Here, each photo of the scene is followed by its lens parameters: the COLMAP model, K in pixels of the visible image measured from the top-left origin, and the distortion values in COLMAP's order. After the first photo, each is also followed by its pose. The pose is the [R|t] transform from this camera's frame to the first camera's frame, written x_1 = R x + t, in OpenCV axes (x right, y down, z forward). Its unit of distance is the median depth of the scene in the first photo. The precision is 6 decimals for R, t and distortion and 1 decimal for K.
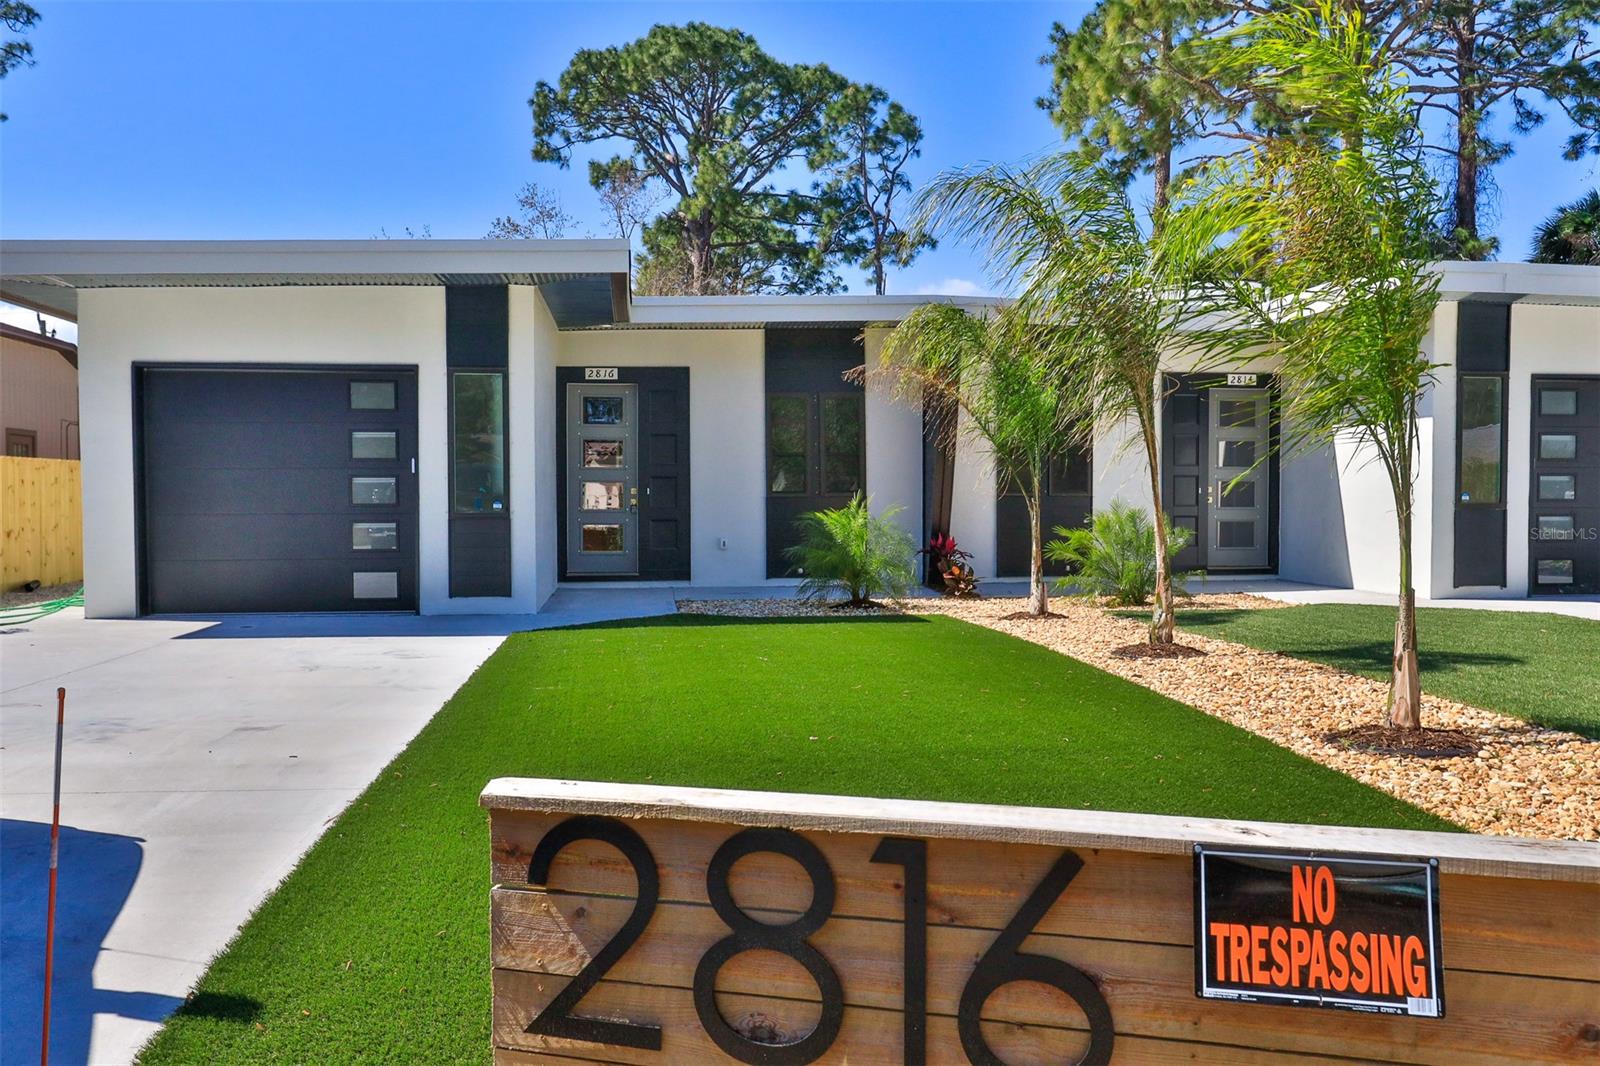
lens RADIAL K [[1244.5, 0, 800.0], [0, 1244.5, 533.0], [0, 0, 1]] dist [0.117108, -0.000662]
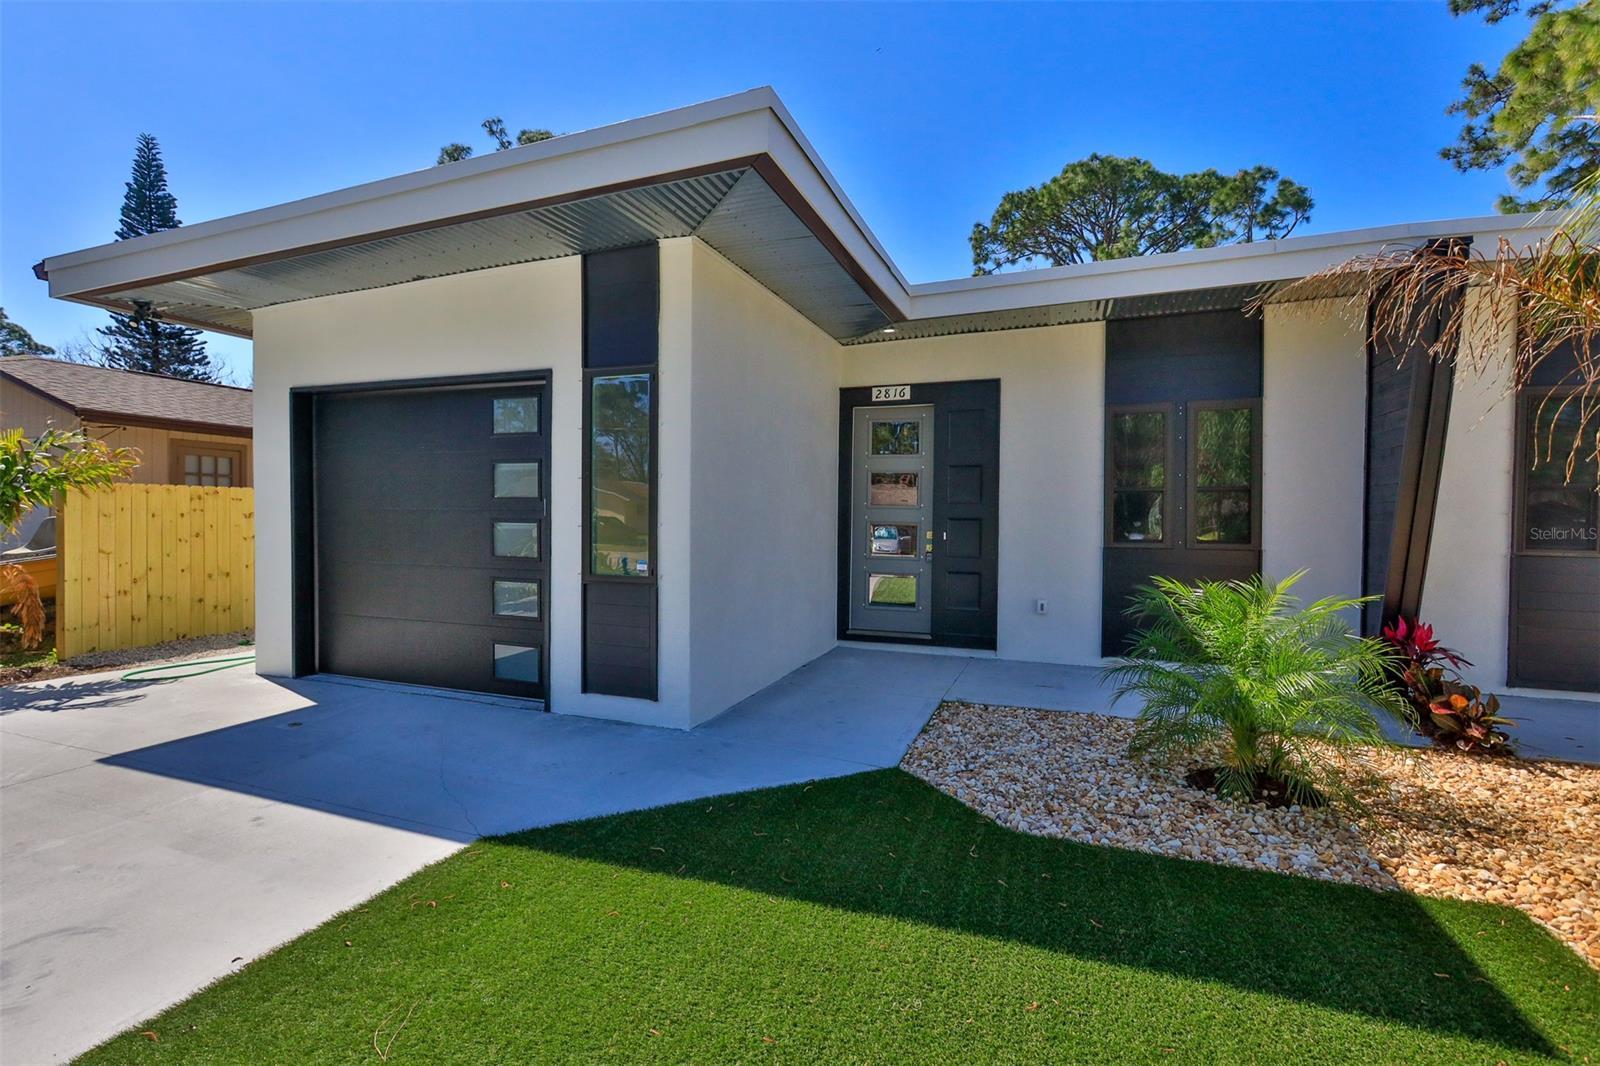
lens RADIAL K [[705.7, 0, 800.0], [0, 705.7, 533.0], [0, 0, 1]] dist [0.000083, -0.010339]
pose [[0.875628, 0.027432, -0.482206, 0.008953], [-0.029000, 0.999571, 0.004204, -0.019187], [0.482115, 0.010303, 0.876048, 0.306256]]
